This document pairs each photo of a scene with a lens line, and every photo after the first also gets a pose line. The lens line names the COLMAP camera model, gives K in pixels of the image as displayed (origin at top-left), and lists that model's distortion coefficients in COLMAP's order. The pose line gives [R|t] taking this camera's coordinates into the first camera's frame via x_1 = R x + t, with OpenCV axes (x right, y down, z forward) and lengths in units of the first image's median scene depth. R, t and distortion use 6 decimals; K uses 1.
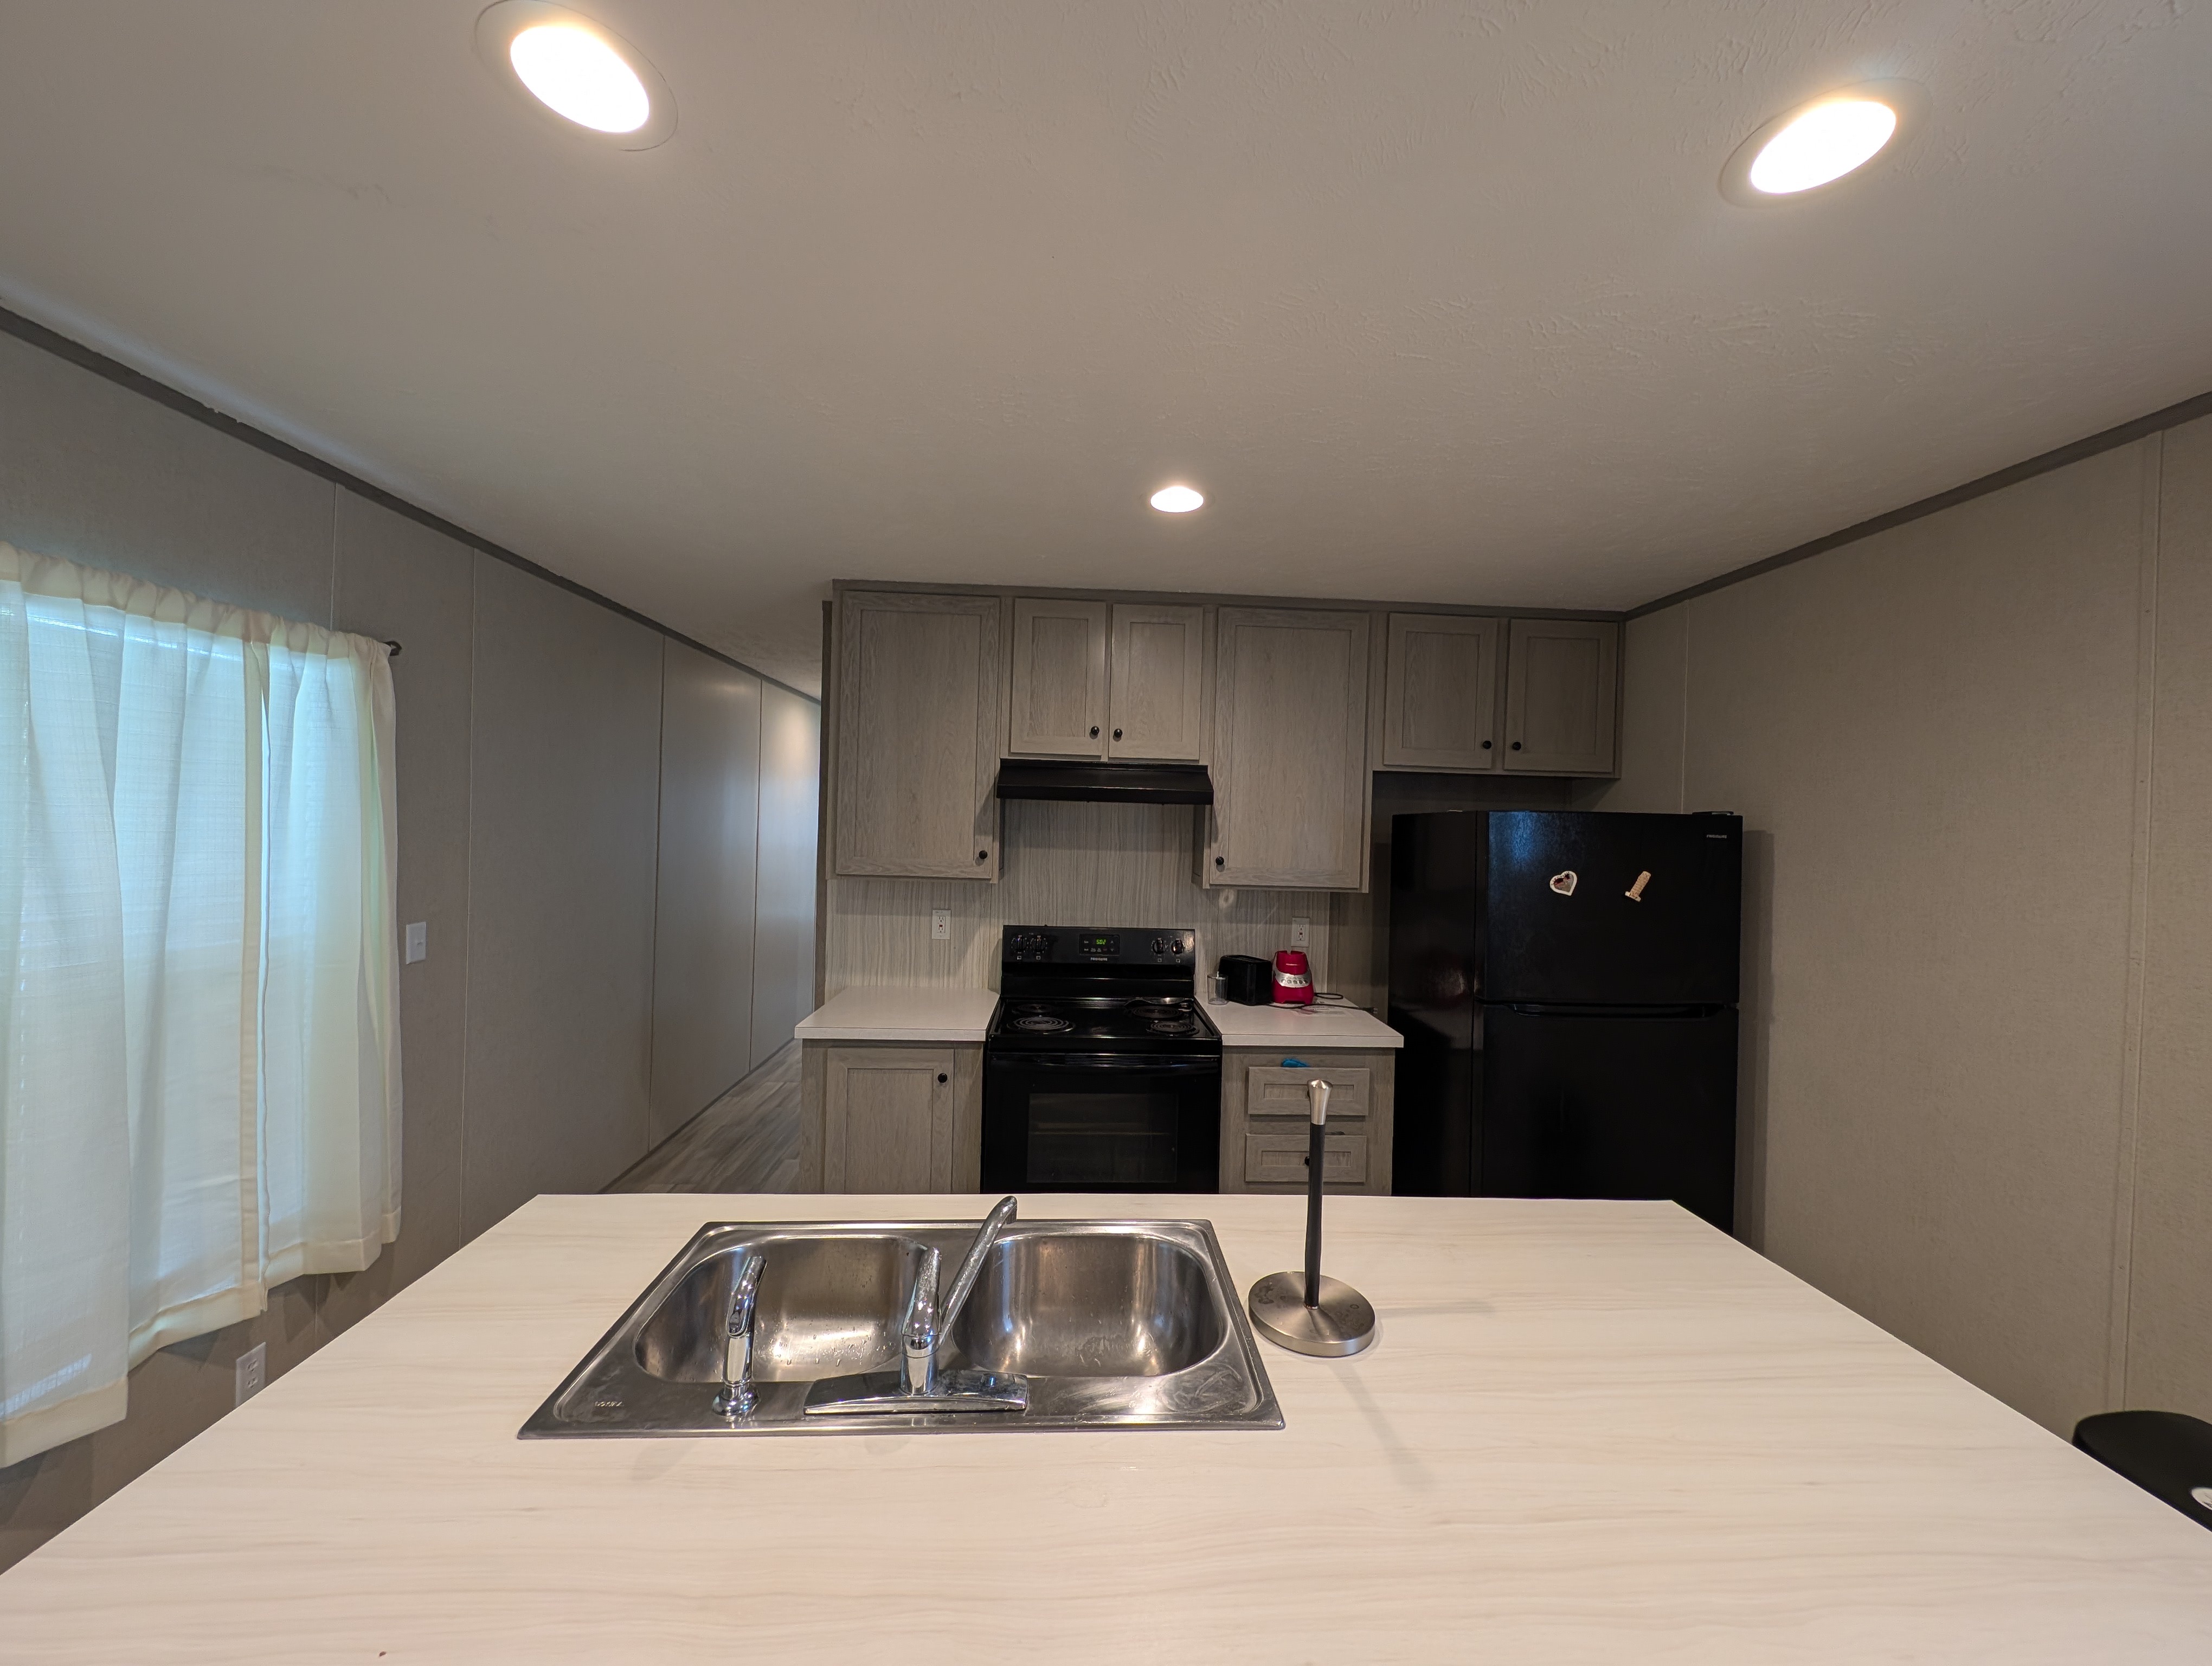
lens RADIAL K [[831.9, 0, 1107.4], [0, 831.9, 828.1], [0, 0, 1]] dist [0.023115, -0.013250]
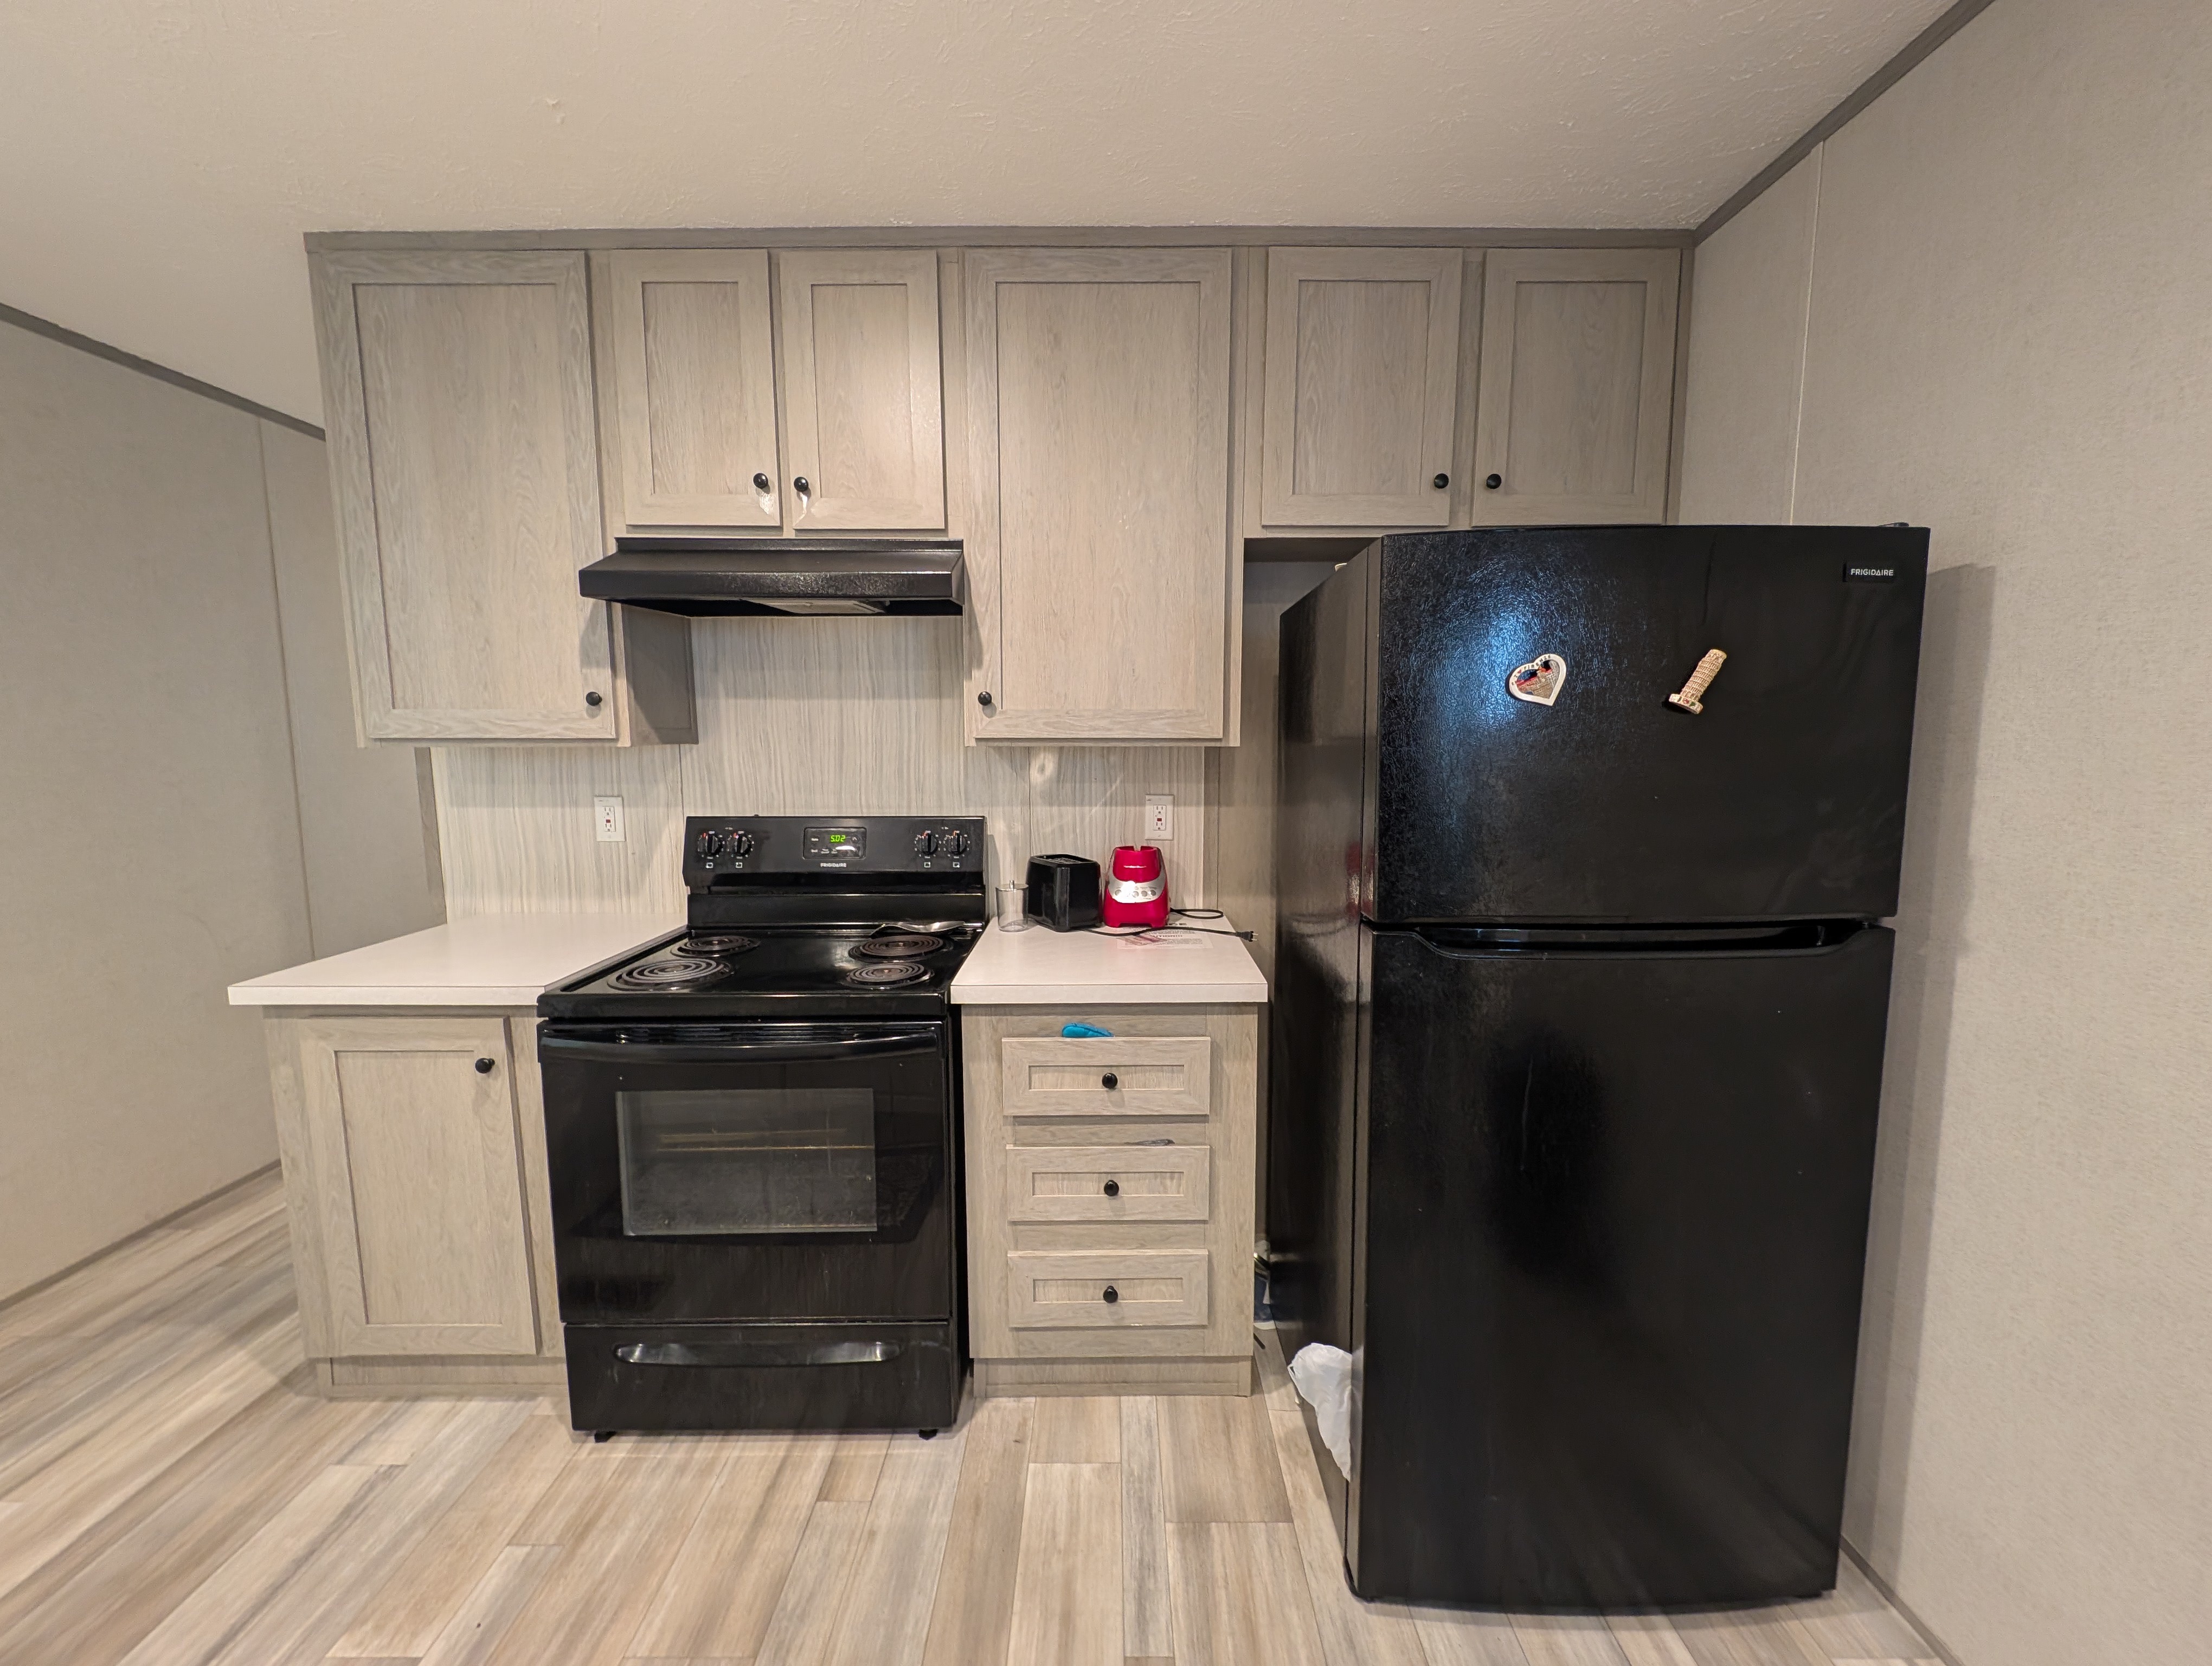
lens RADIAL K [[835.0, 0, 1108.1], [0, 835.0, 830.0], [0, 0, 1]] dist [0.001401, -0.000098]
pose [[0.998304, -0.025027, -0.052562, 0.252130], [0.030409, 0.994089, 0.104225, 0.073530], [0.049643, -0.105647, 0.993164, 0.394059]]
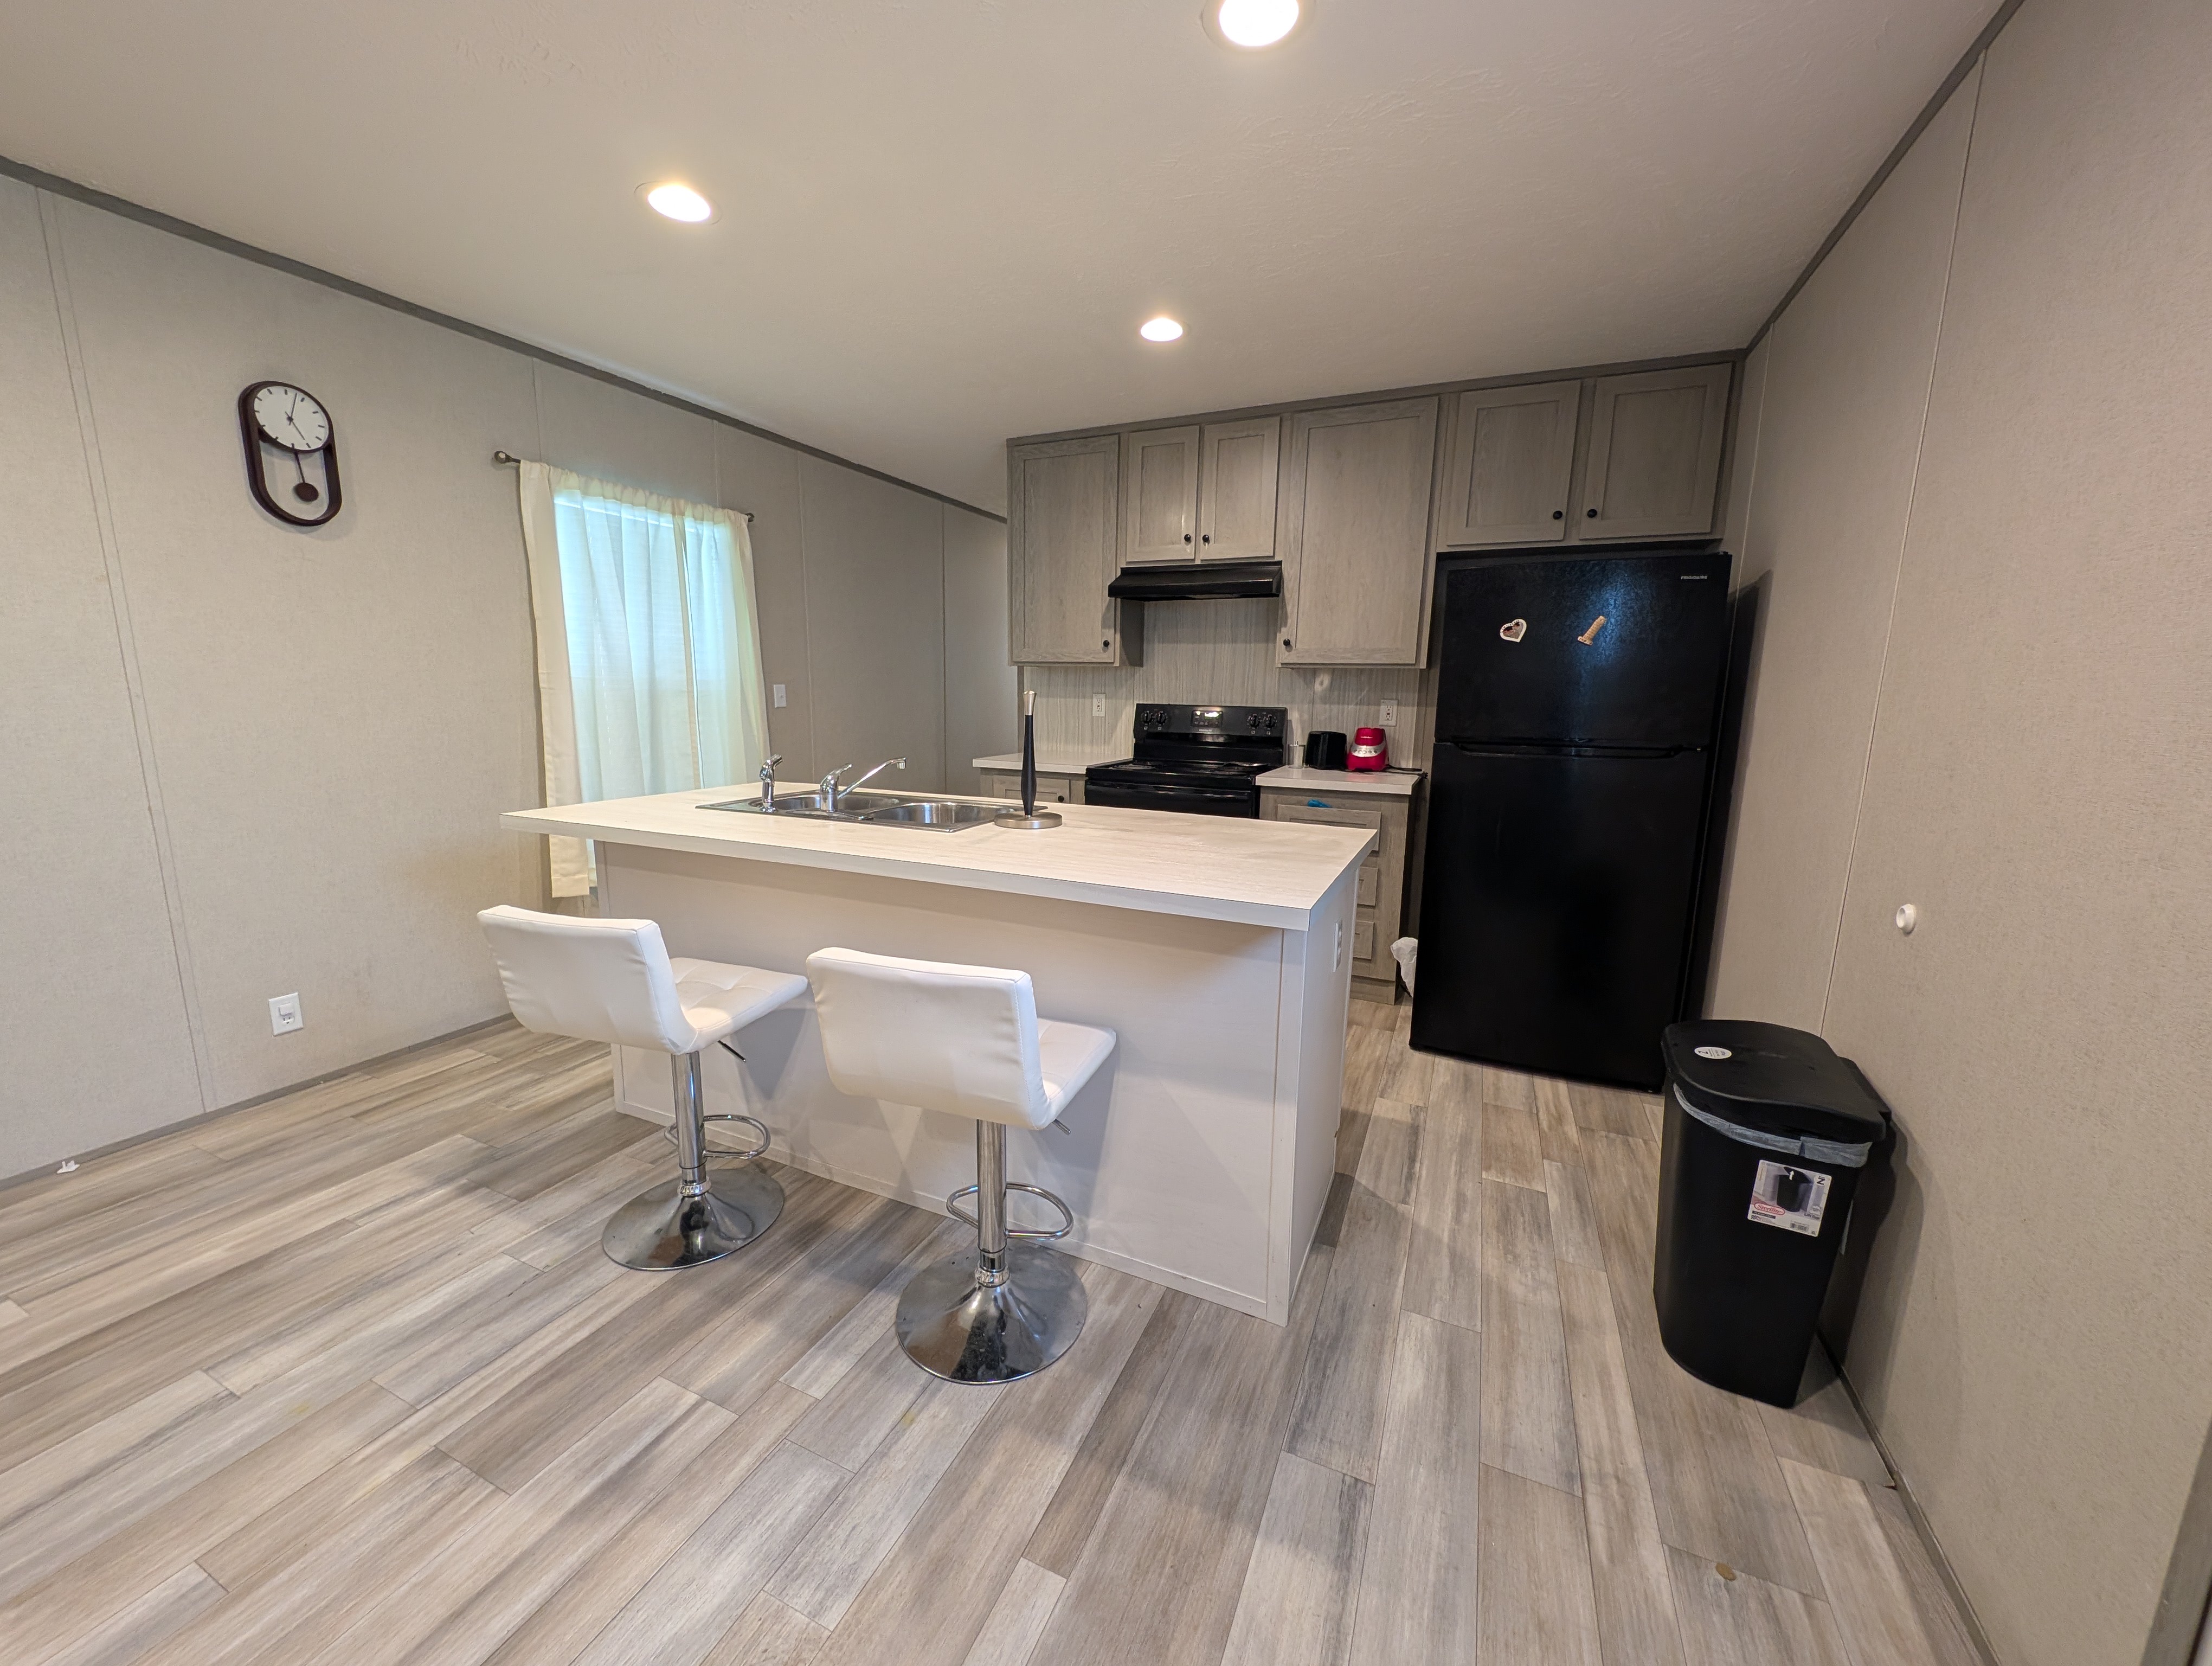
lens RADIAL K [[831.9, 0, 1107.4], [0, 831.9, 828.1], [0, 0, 1]] dist [0.023115, -0.013250]
pose [[0.889839, 0.063112, -0.451888, 0.458961], [0.005130, 0.988941, 0.148221, 0.123282], [0.456245, -0.134211, 0.879675, -0.195177]]
